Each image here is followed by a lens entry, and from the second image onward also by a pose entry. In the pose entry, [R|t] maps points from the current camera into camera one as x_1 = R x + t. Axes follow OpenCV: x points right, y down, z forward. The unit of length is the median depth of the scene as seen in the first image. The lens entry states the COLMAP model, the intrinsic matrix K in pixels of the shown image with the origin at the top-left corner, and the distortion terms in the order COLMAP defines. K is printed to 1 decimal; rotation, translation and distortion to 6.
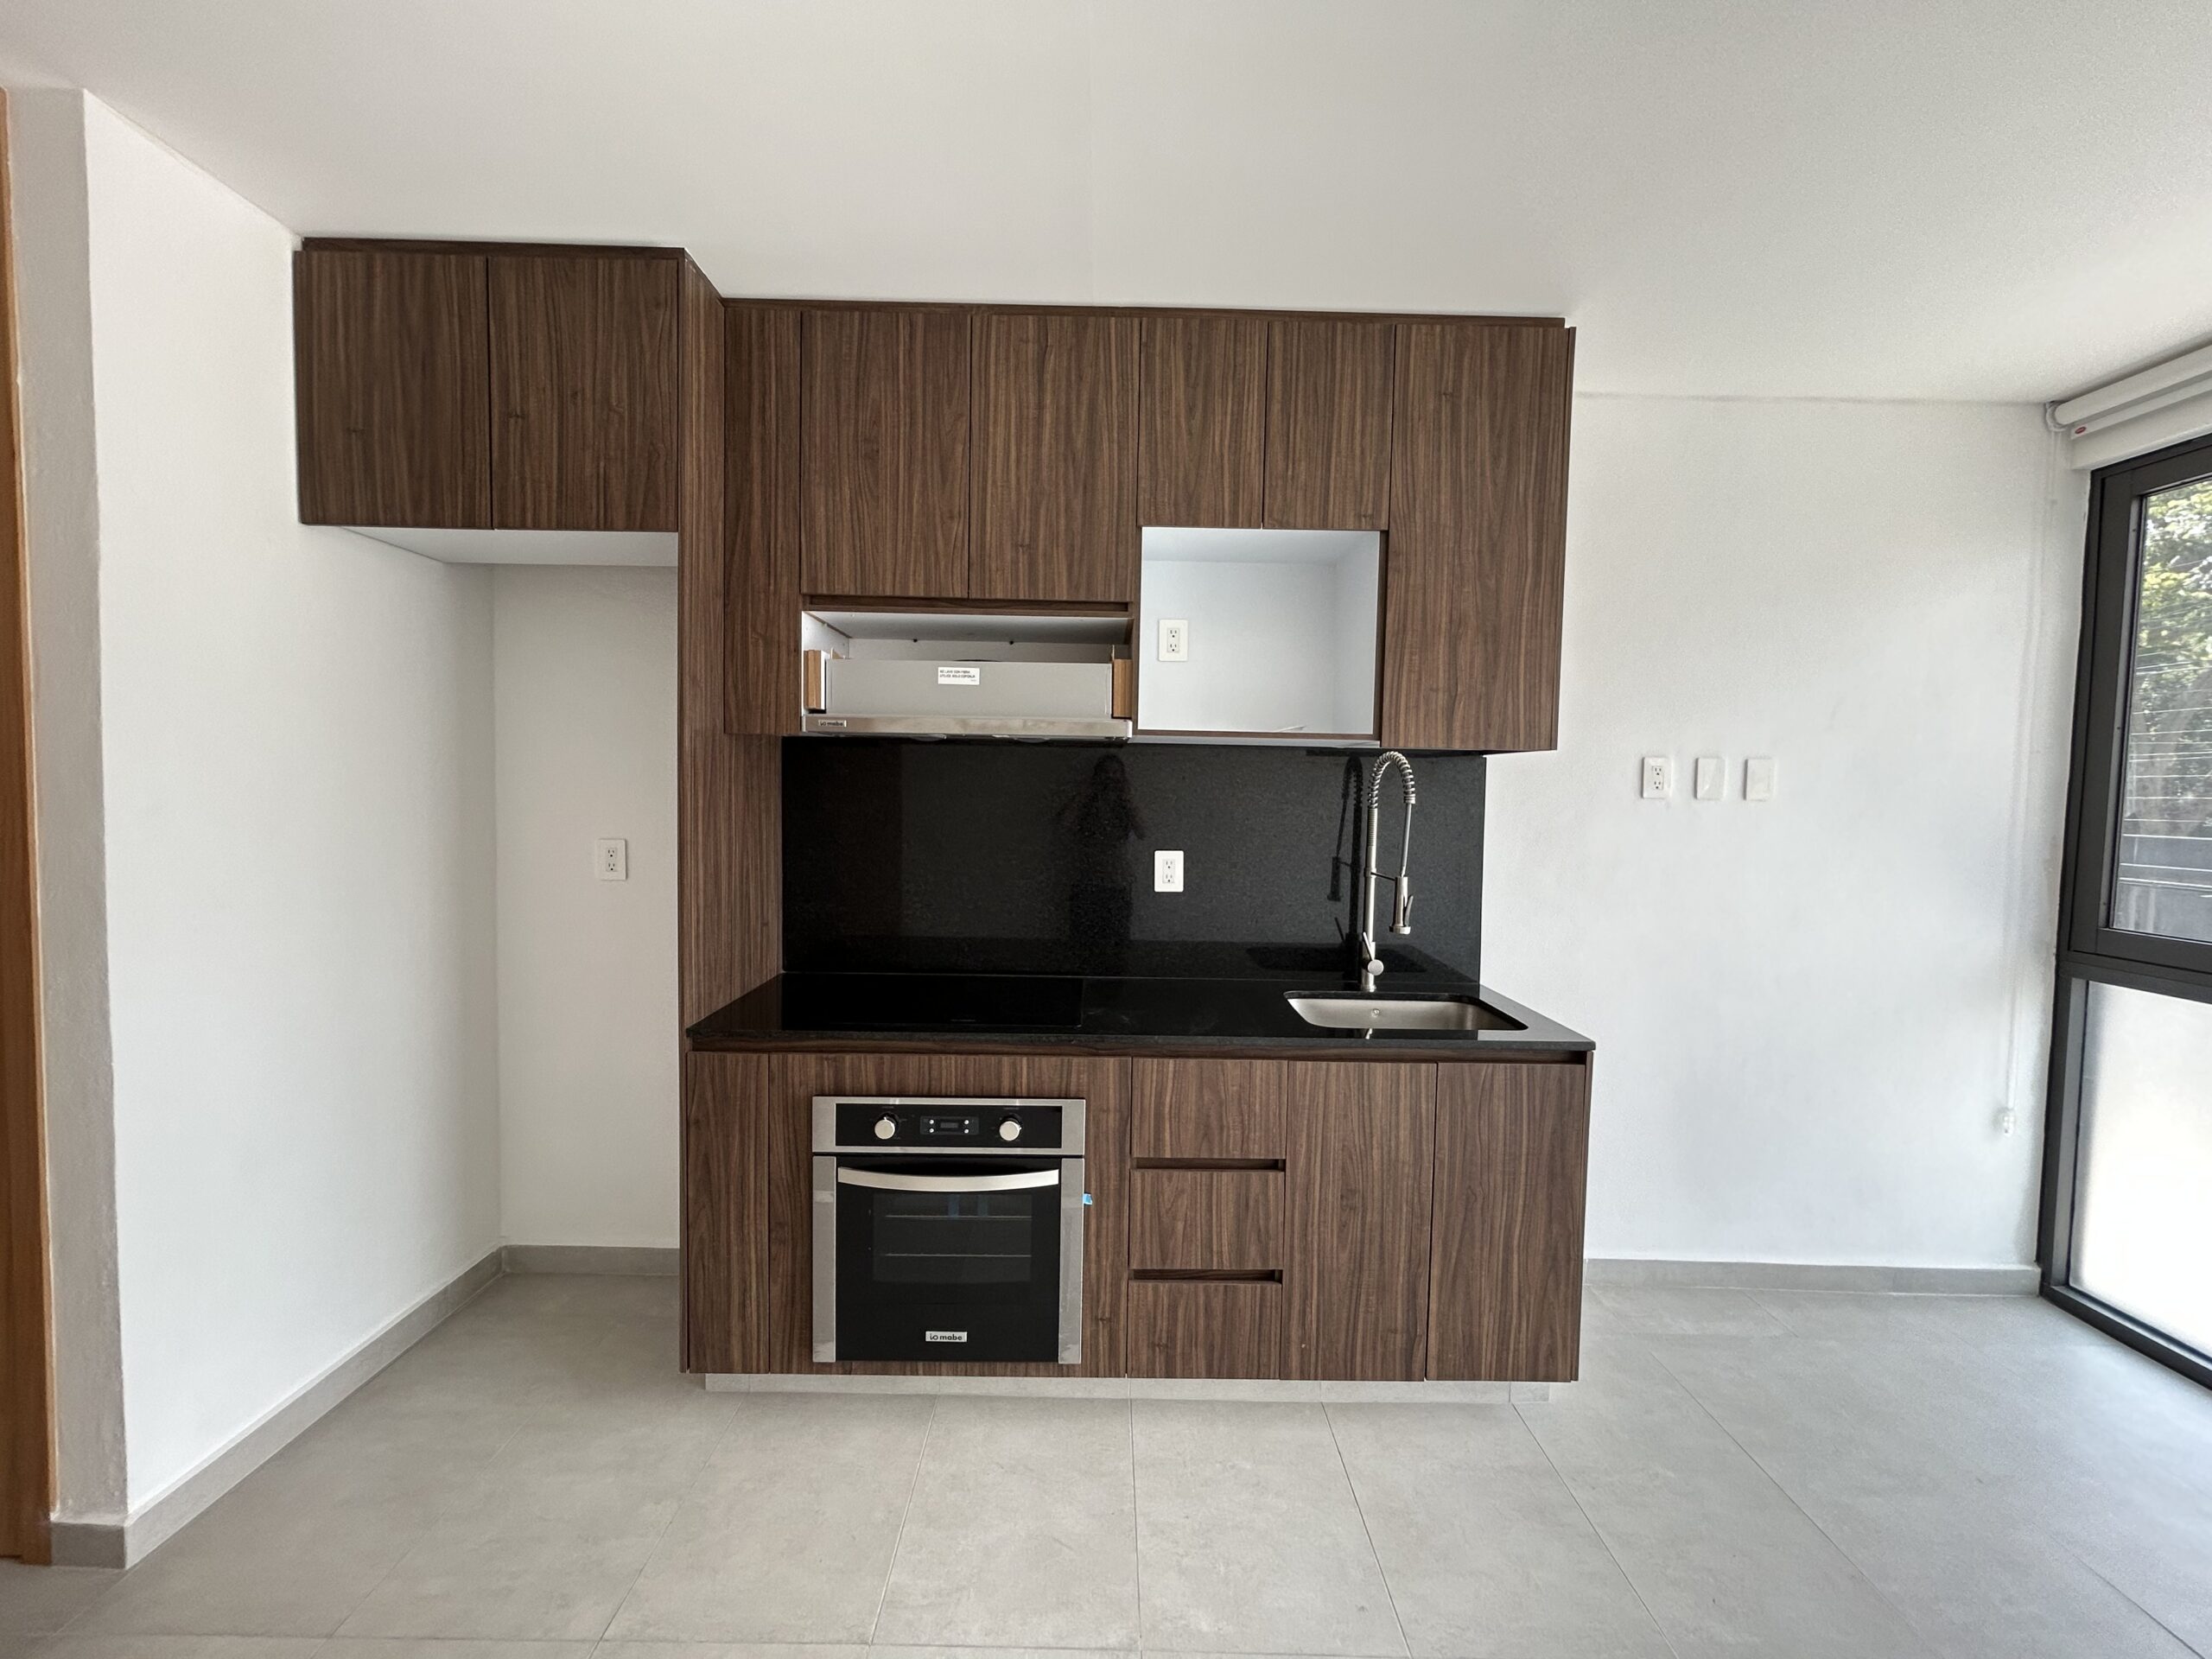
lens RADIAL K [[890.1, 0, 1108.3], [0, 890.1, 828.0], [0, 0, 1]] dist [-0.003930, 0.002054]
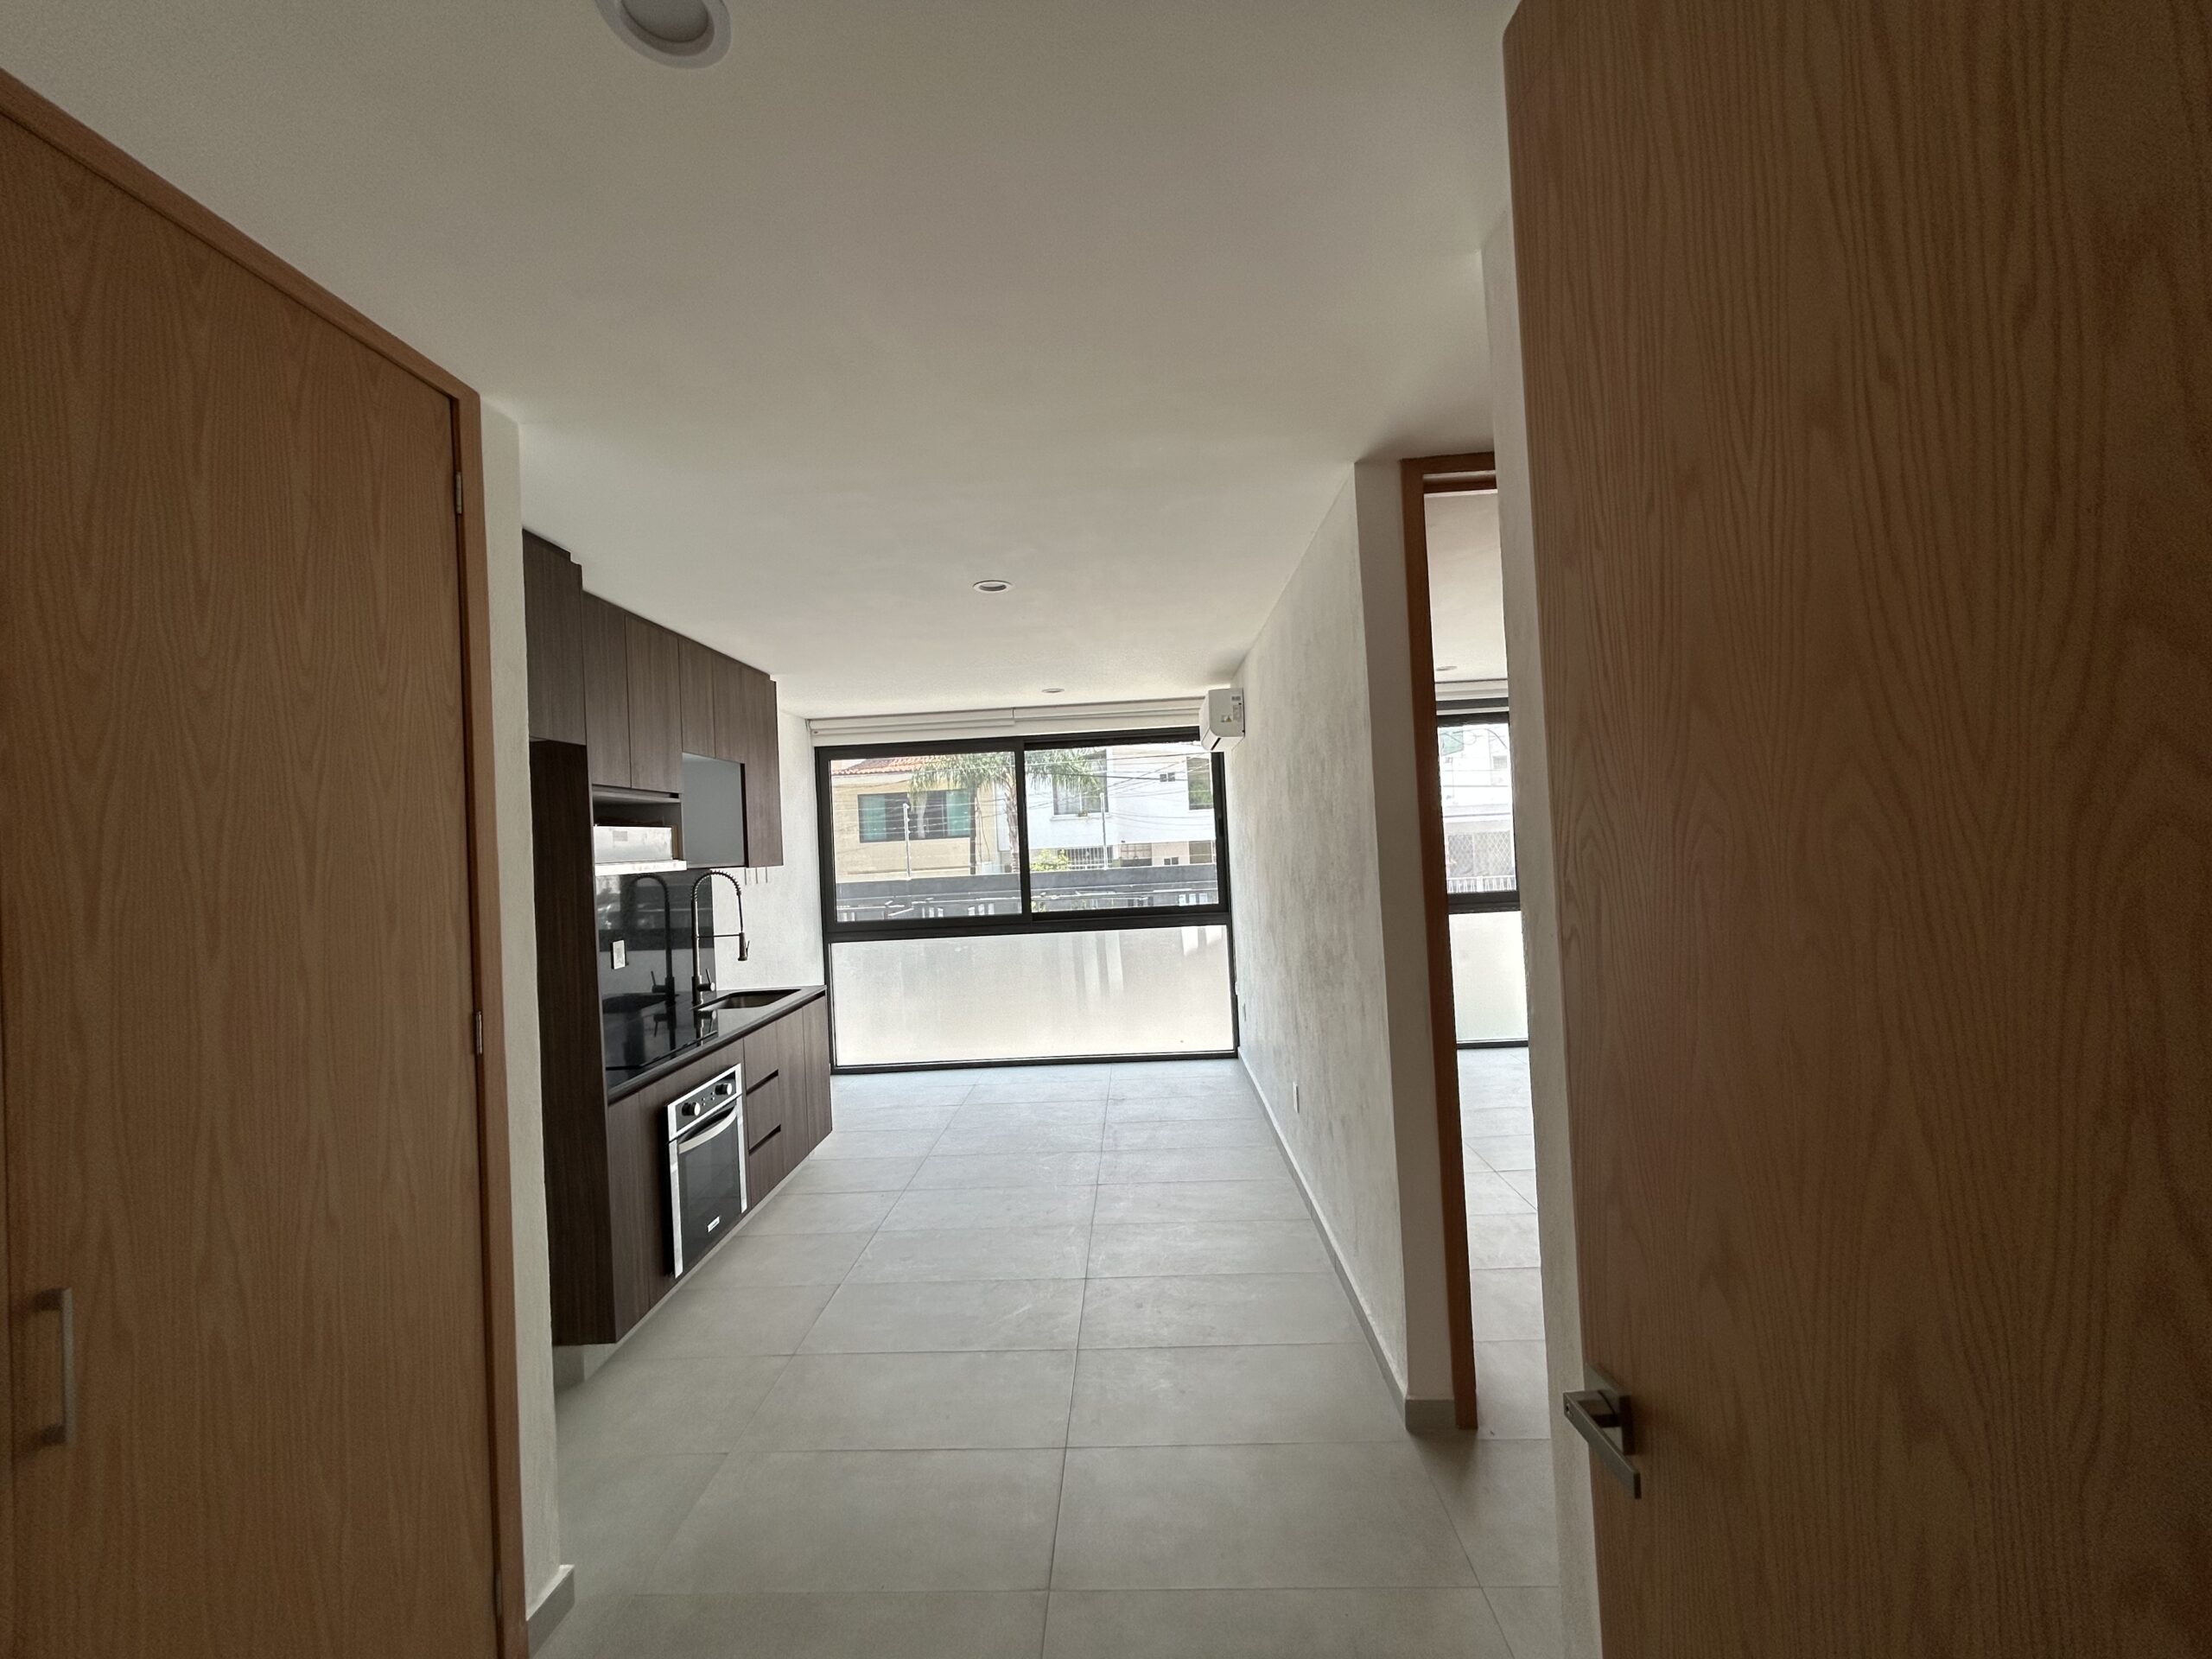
lens RADIAL K [[890.1, 0, 1106.3], [0, 890.1, 831.8], [0, 0, 1]] dist [-0.003930, 0.002054]
pose [[0.035096, -0.011020, 0.999323, -1.740469], [0.096506, 0.995304, 0.007587, -0.112906], [-0.994713, 0.096174, 0.035995, 0.105945]]
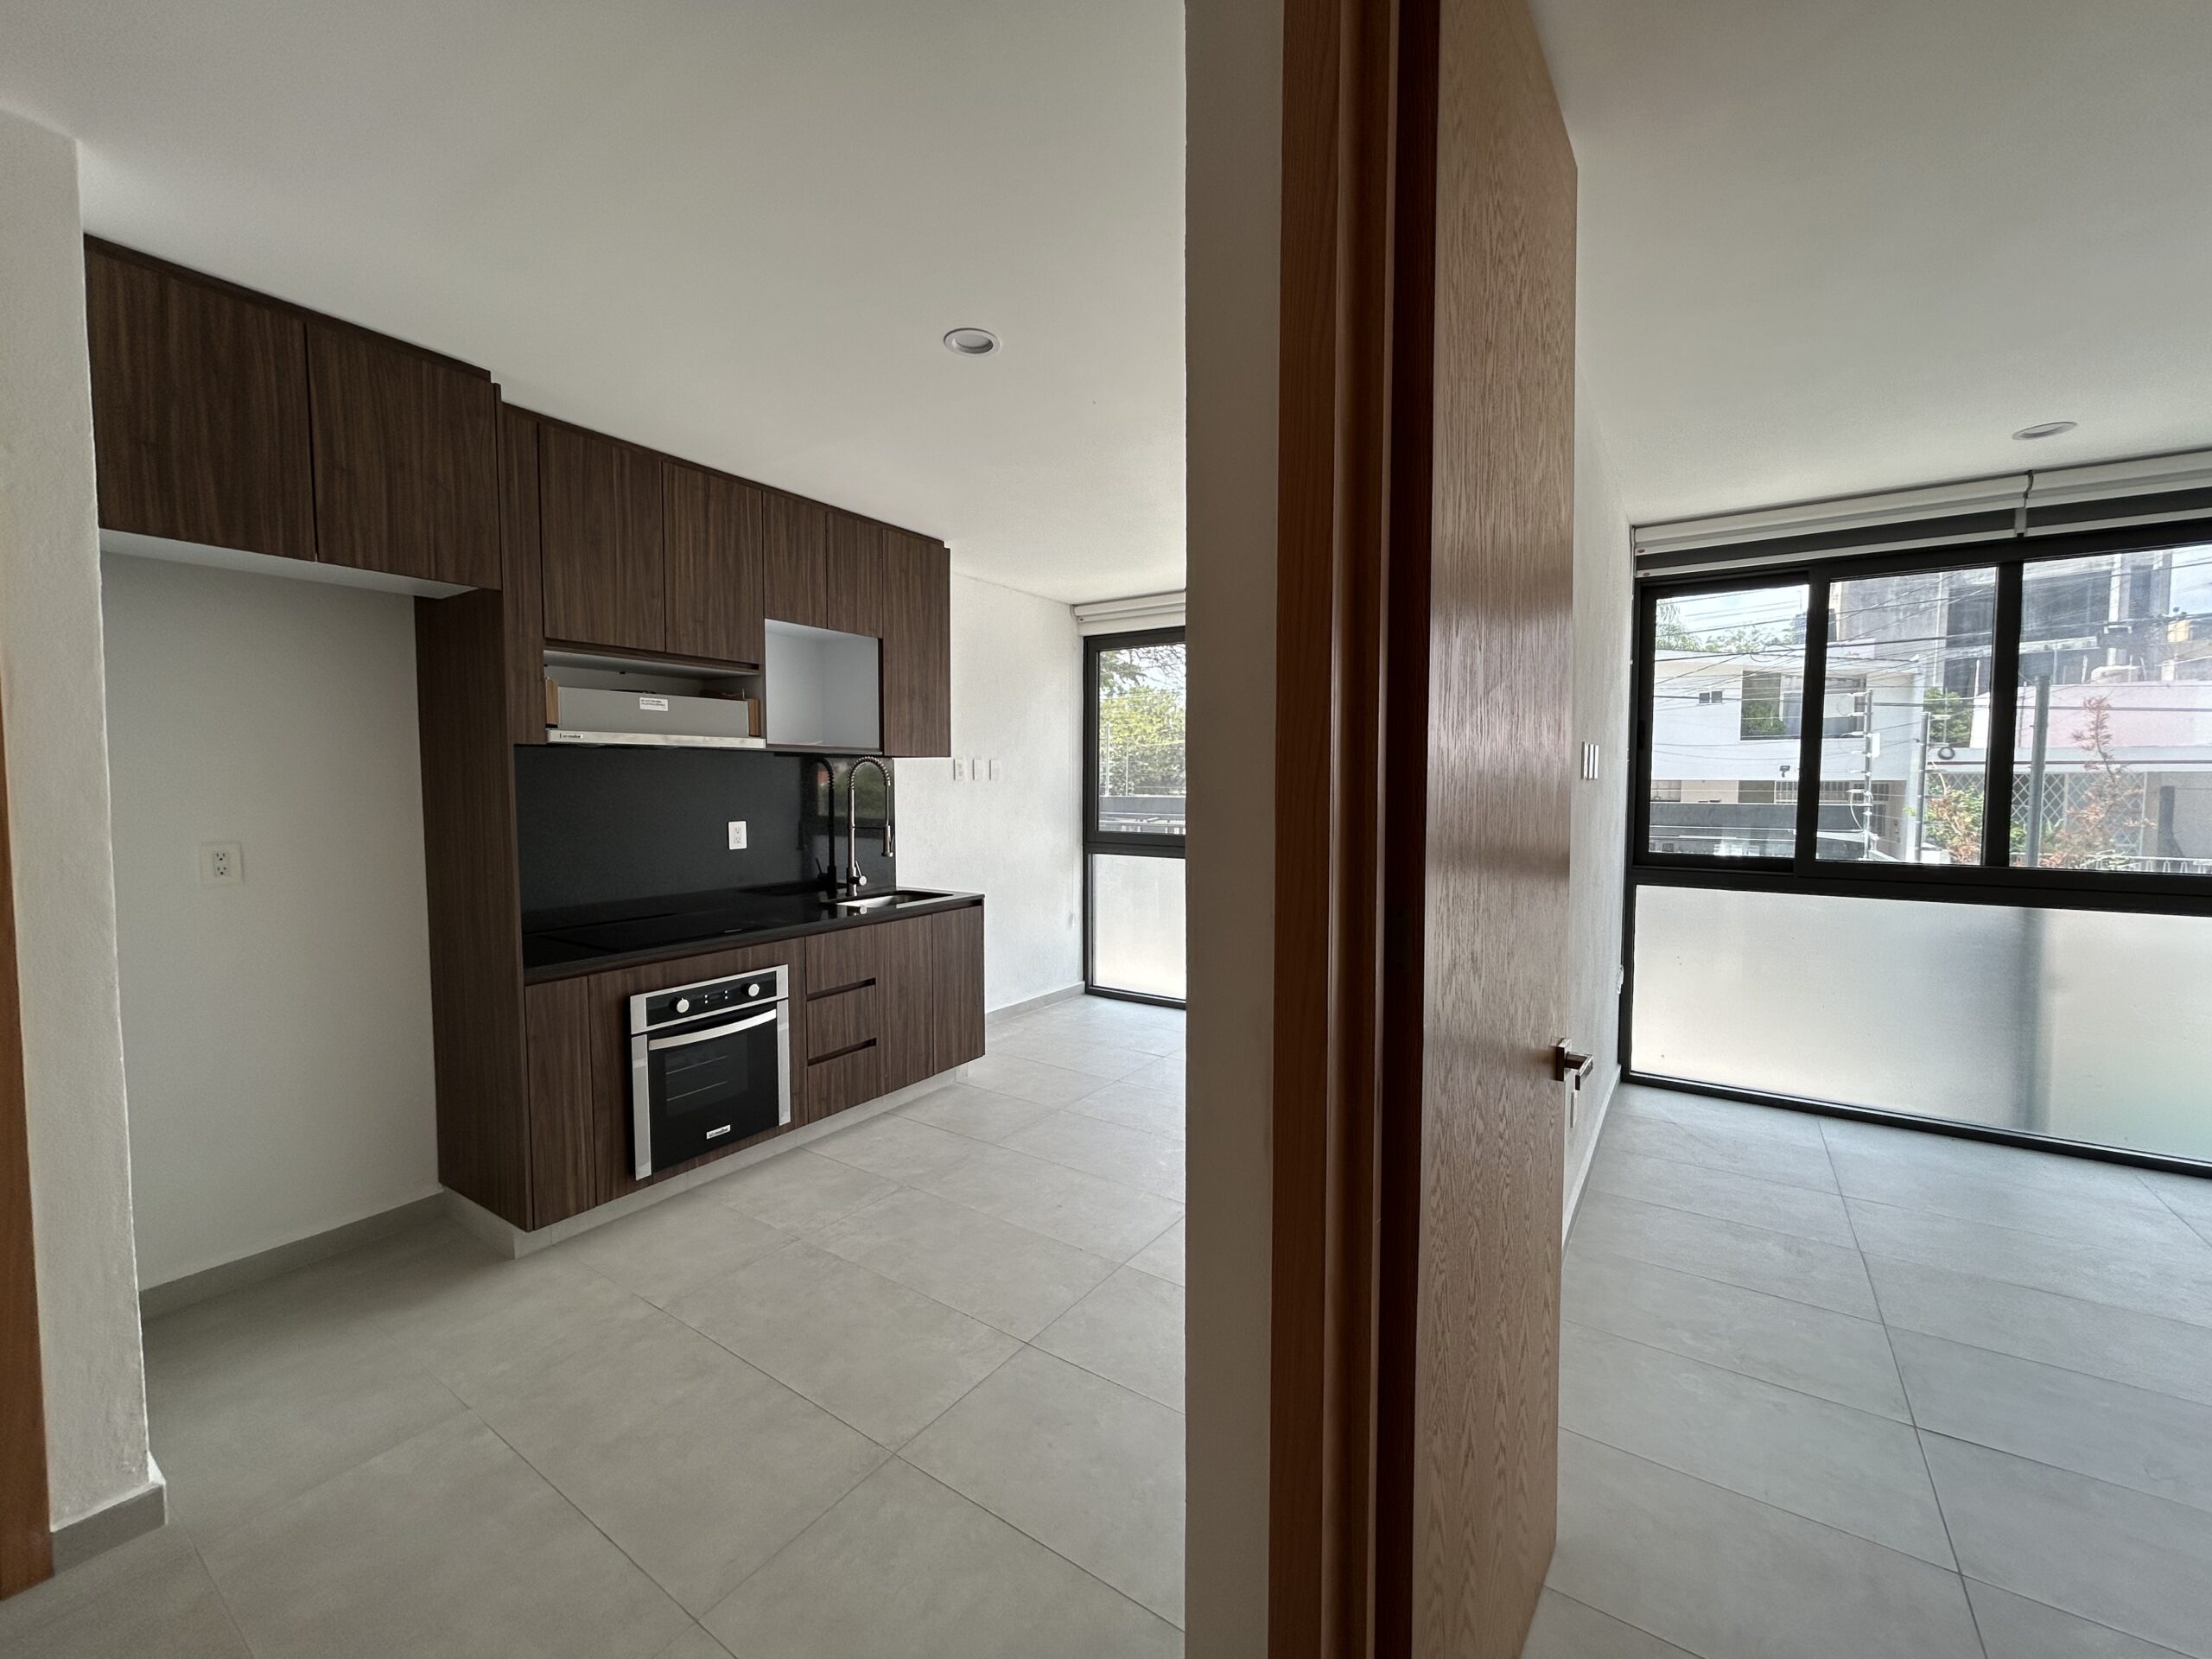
lens RADIAL K [[890.1, 0, 1098.3], [0, 890.1, 828.7], [0, 0, 1]] dist [-0.003930, 0.002054]
pose [[0.565842, -0.063937, 0.822031, -0.992820], [0.047634, 0.997859, 0.044824, -0.000861], [-0.823137, 0.013793, 0.567676, -0.423096]]
